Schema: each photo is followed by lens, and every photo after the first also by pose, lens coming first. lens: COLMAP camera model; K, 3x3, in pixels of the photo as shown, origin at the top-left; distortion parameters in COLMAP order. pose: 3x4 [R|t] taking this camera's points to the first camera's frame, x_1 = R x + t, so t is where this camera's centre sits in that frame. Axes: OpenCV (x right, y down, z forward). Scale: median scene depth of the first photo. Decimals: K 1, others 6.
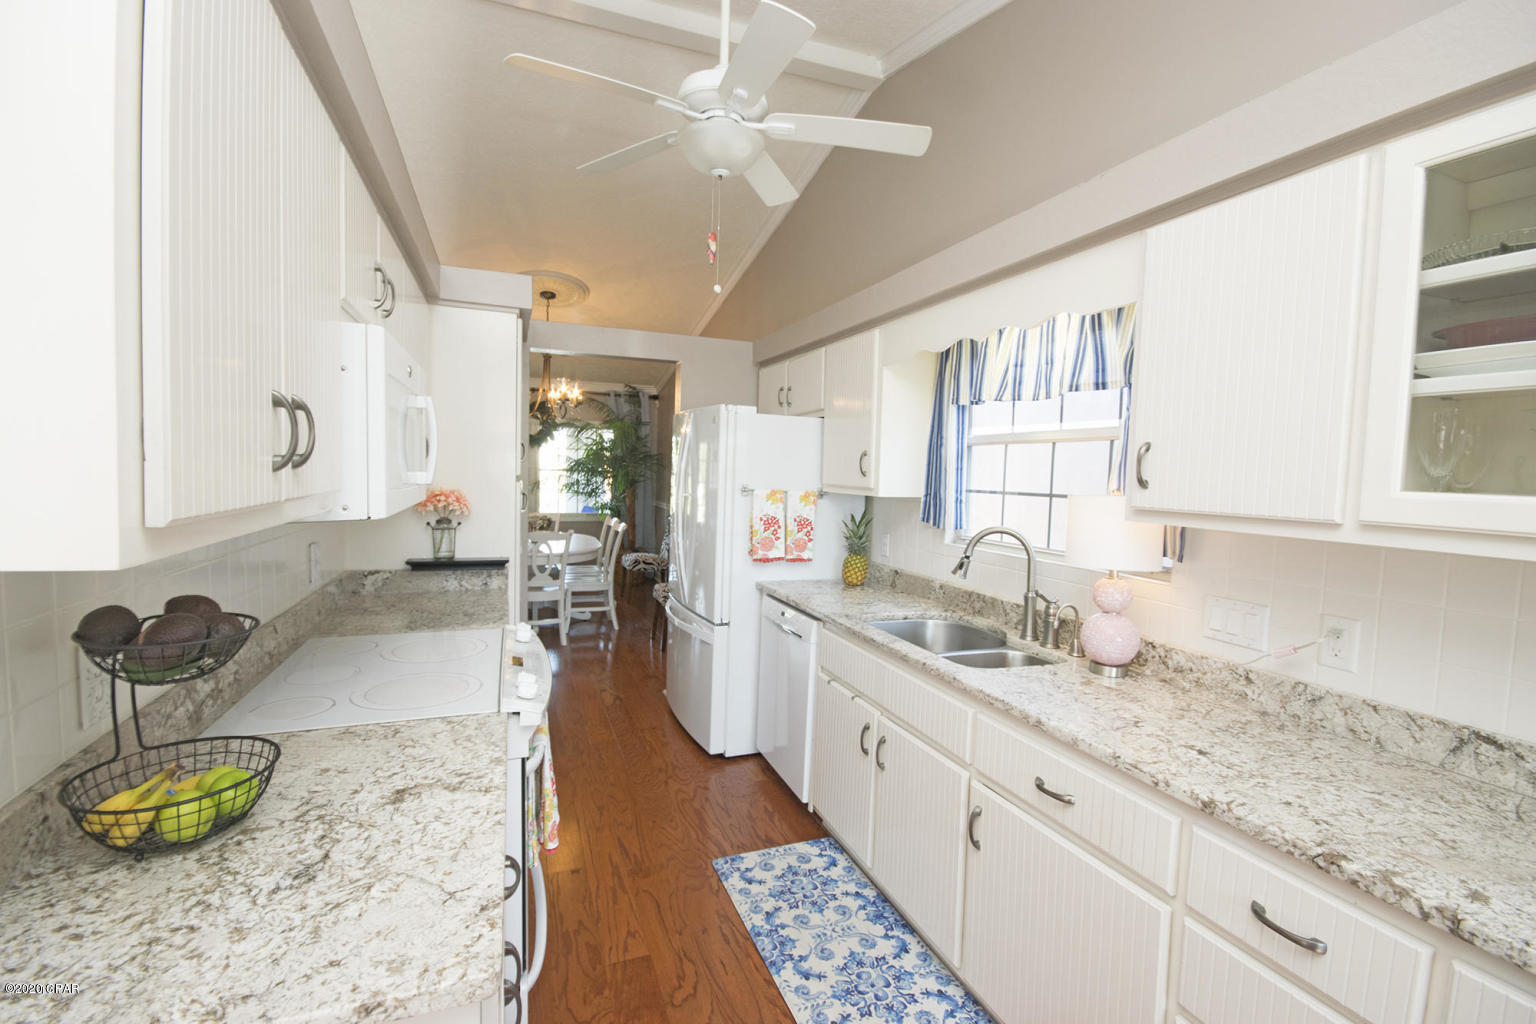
lens RADIAL K [[672.2, 0, 765.9], [0, 672.2, 514.8], [0, 0, 1]] dist [0.014677, -0.014058]
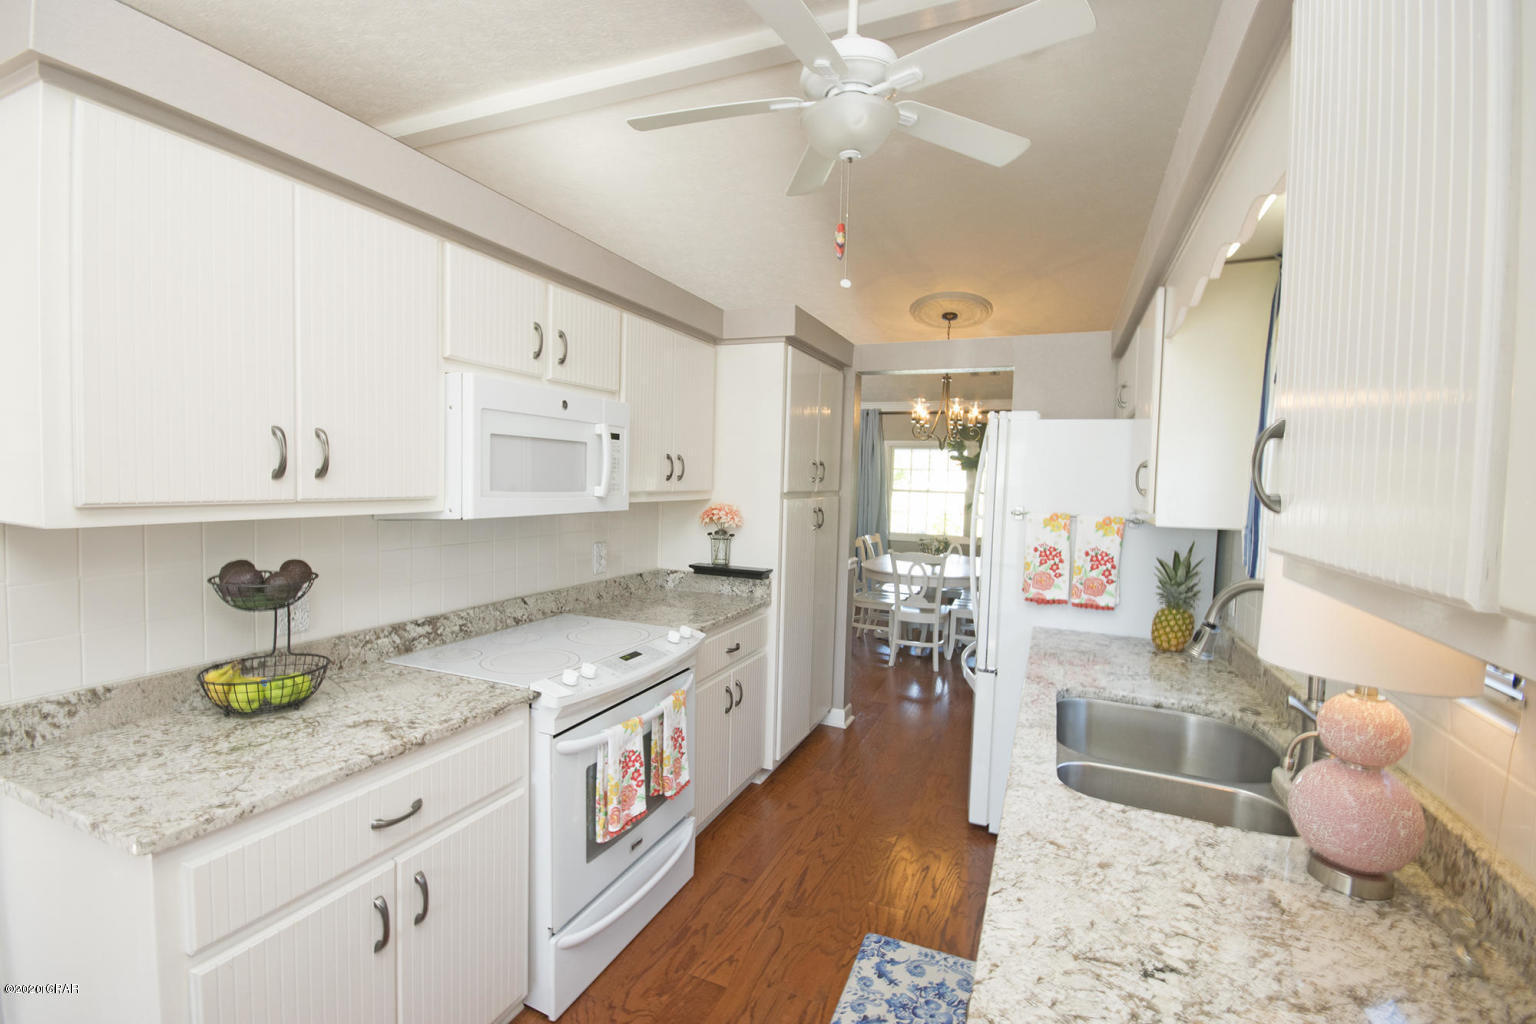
lens RADIAL K [[672.2, 0, 765.9], [0, 672.2, 514.8], [0, 0, 1]] dist [0.014677, -0.014058]
pose [[0.720157, 0.025252, -0.693351, 0.434576], [-0.051327, 0.998538, -0.016945, -0.006222], [0.691910, 0.047790, 0.720401, 0.264086]]
